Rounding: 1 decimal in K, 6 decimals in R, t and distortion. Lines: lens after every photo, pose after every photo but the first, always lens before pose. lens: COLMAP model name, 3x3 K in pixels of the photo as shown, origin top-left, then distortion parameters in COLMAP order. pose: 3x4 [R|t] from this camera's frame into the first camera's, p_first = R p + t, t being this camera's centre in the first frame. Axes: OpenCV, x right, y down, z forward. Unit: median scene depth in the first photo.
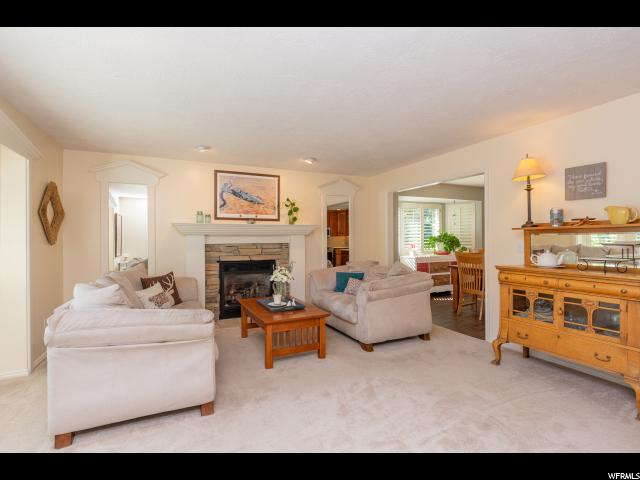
lens RADIAL K [[323.0, 0, 317.4], [0, 323.0, 236.6], [0, 0, 1]] dist [0.003116, -0.000168]
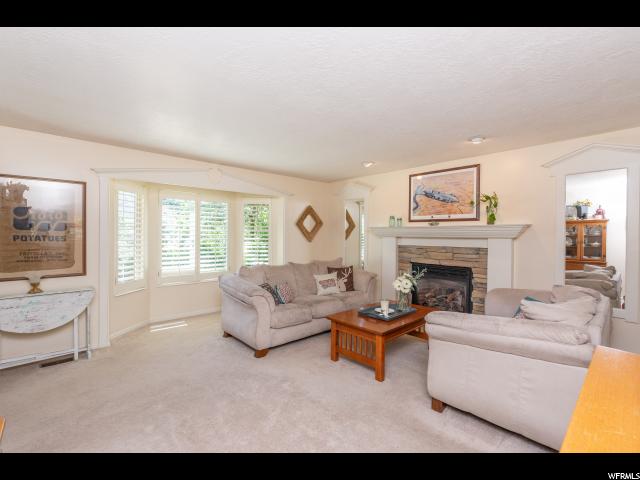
lens RADIAL K [[293.2, 0, 316.3], [0, 293.2, 239.9], [0, 0, 1]] dist [0.000376, -0.000051]
pose [[0.291284, 0.020881, -0.956409, 0.499108], [-0.006156, 0.999782, 0.019953, -0.012172], [0.956617, 0.000075, 0.291349, 0.424492]]
